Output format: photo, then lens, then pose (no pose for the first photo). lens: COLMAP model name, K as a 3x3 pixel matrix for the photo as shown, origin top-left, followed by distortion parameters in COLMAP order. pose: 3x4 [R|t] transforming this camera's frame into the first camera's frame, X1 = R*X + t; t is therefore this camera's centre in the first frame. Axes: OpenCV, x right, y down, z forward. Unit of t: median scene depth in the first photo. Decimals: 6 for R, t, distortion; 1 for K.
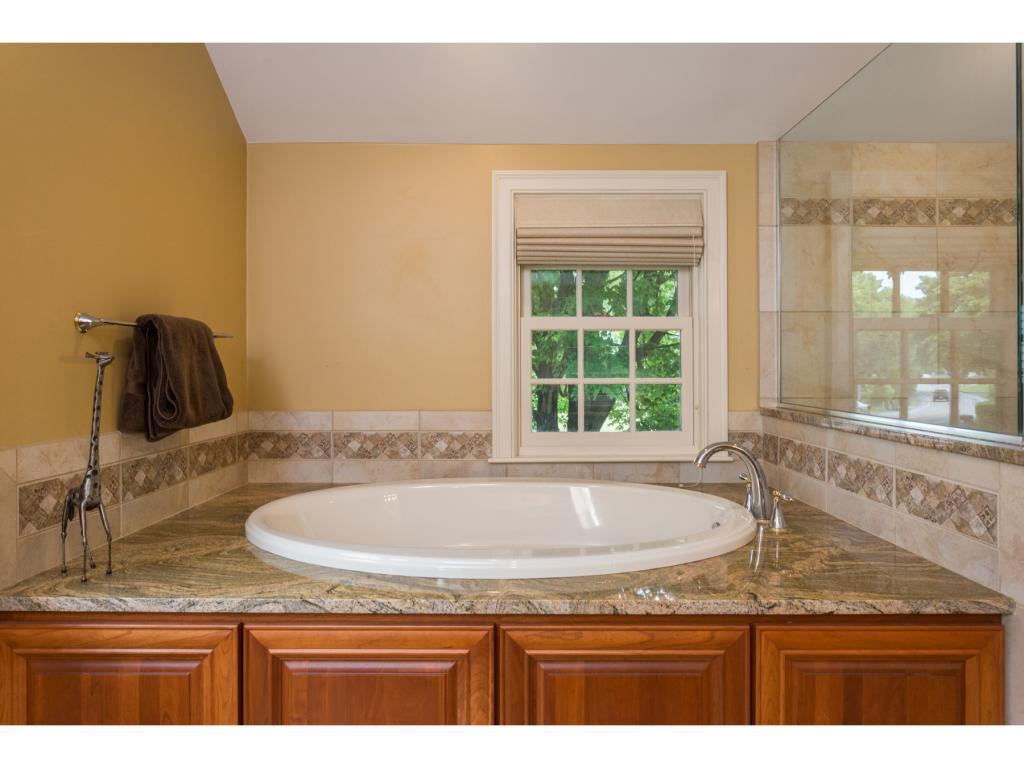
lens RADIAL K [[612.6, 0, 521.8], [0, 612.6, 367.2], [0, 0, 1]] dist [-0.006545, 0.001484]
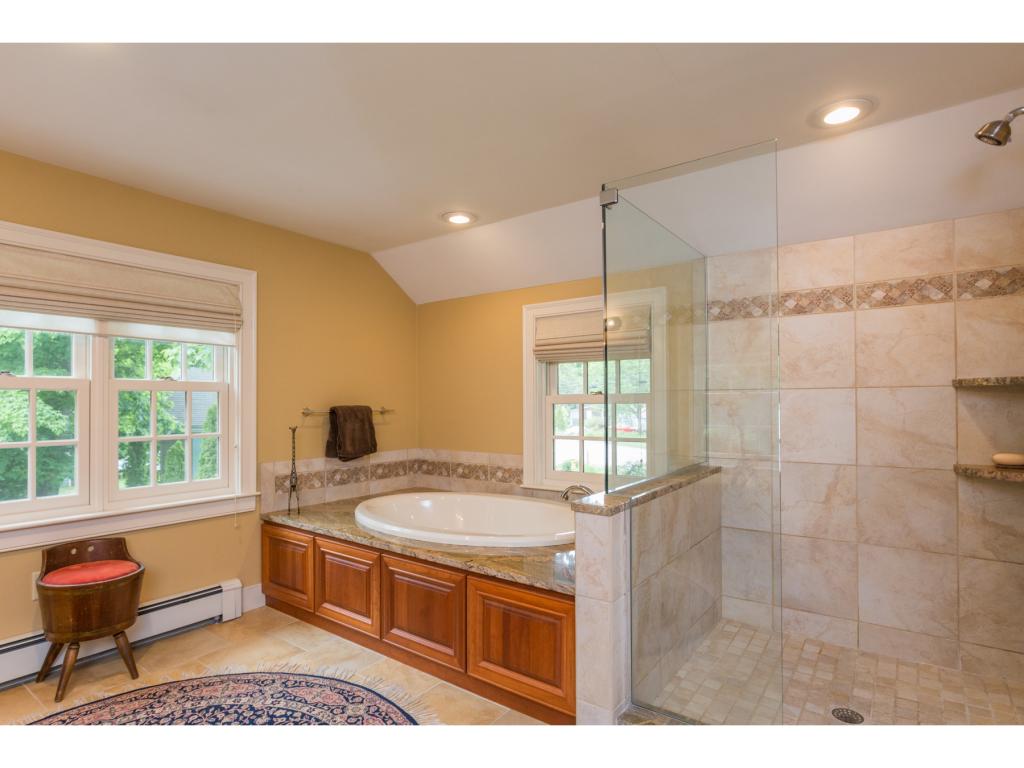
lens RADIAL K [[551.2, 0, 509.8], [0, 551.2, 390.6], [0, 0, 1]] dist [-0.006275, -0.000506]
pose [[0.796829, -0.014397, -0.604033, 0.797275], [0.005802, 0.999852, -0.016177, -0.074120], [0.604177, 0.009386, 0.796795, -0.173767]]
